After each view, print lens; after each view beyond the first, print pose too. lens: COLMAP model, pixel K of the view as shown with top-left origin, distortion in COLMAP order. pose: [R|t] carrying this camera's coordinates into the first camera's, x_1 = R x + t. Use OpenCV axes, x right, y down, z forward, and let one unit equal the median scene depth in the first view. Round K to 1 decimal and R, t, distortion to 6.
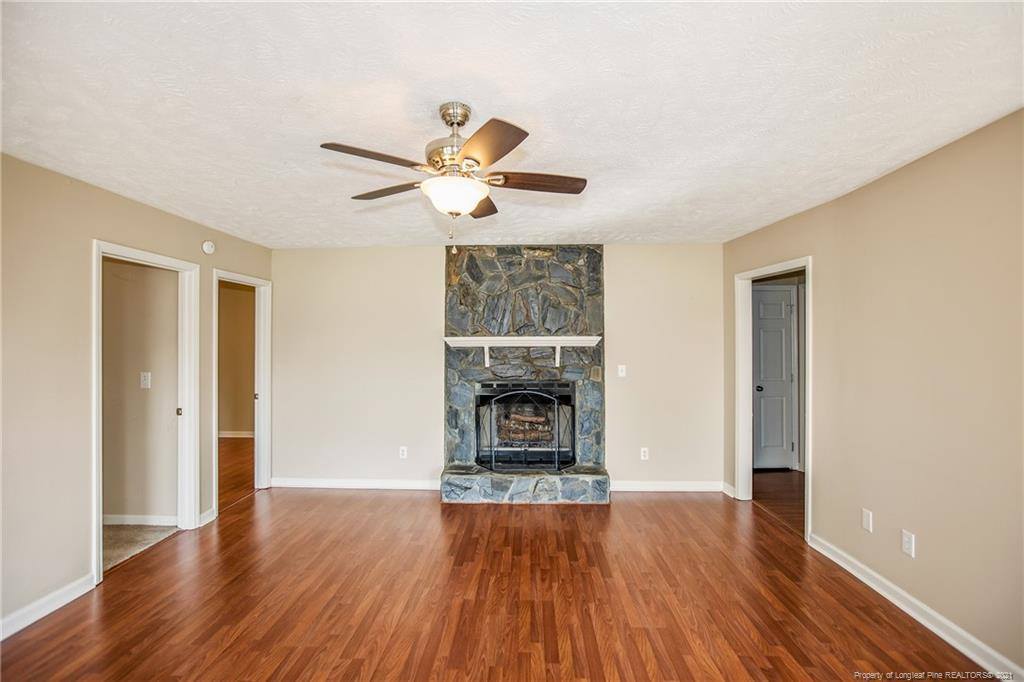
lens RADIAL K [[524.3, 0, 472.9], [0, 524.3, 341.6], [0, 0, 1]] dist [-0.031232, 0.033705]
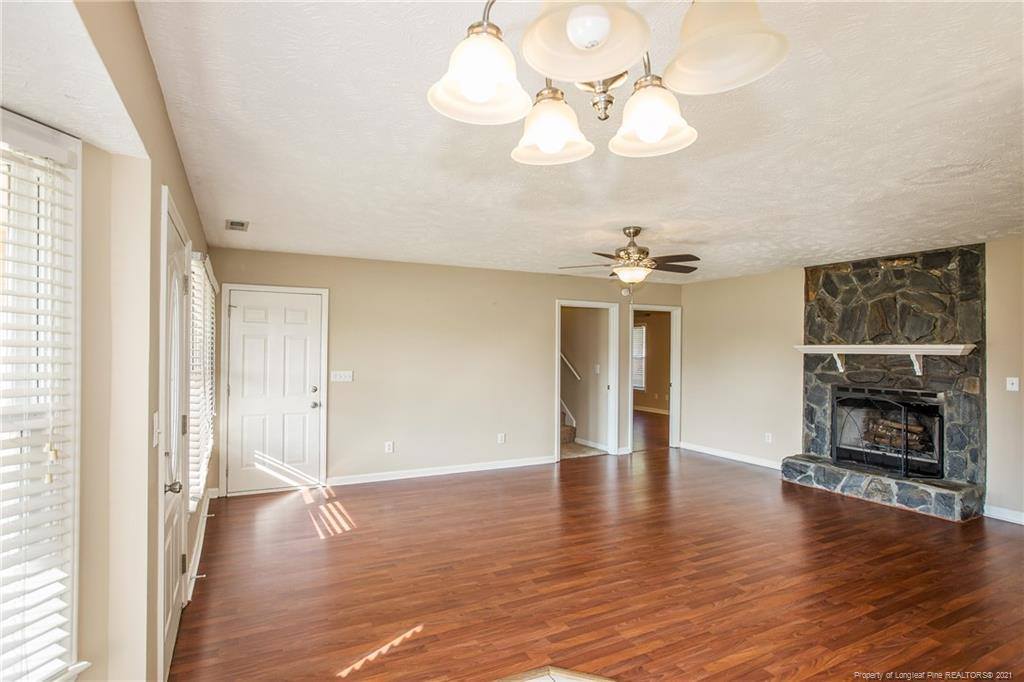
lens RADIAL K [[494.2, 0, 512.5], [0, 494.2, 347.8], [0, 0, 1]] dist [-0.043959, 0.031014]
pose [[0.540046, 0.005880, -0.841615, 0.519237], [-0.005709, 0.999978, 0.003323, -0.002763], [0.841616, 0.003010, 0.540067, -0.142949]]
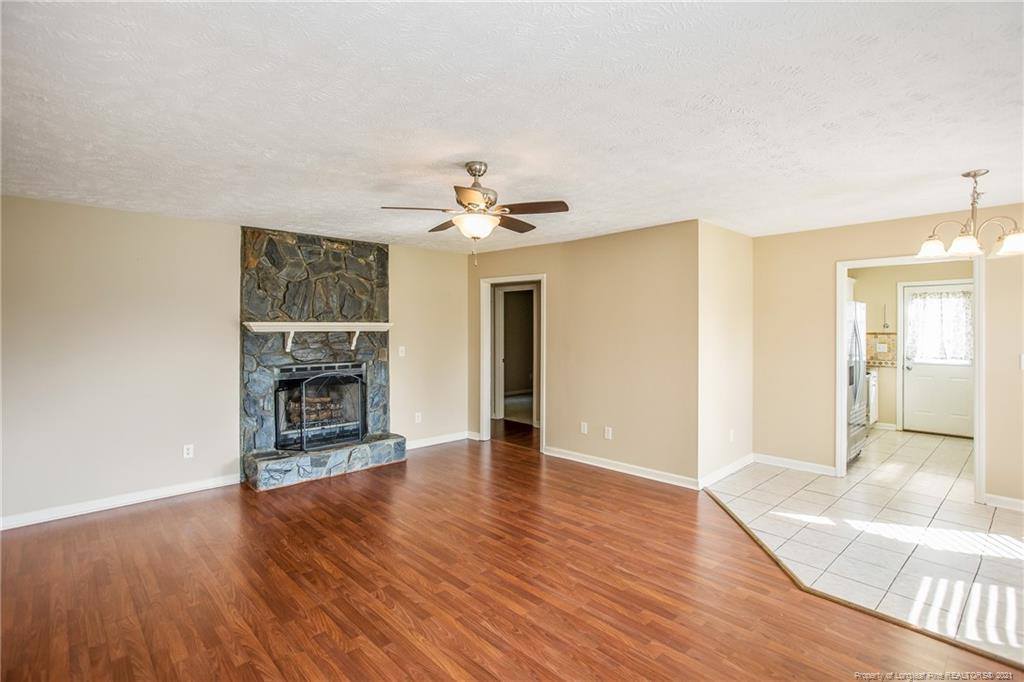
lens RADIAL K [[520.0, 0, 545.4], [0, 520.0, 330.6], [0, 0, 1]] dist [-0.003292, -0.000096]
pose [[0.650308, -0.002796, 0.759665, -0.413217], [-0.000519, 0.999991, 0.004125, 0.002899], [-0.759670, -0.003077, 0.650301, -0.033178]]
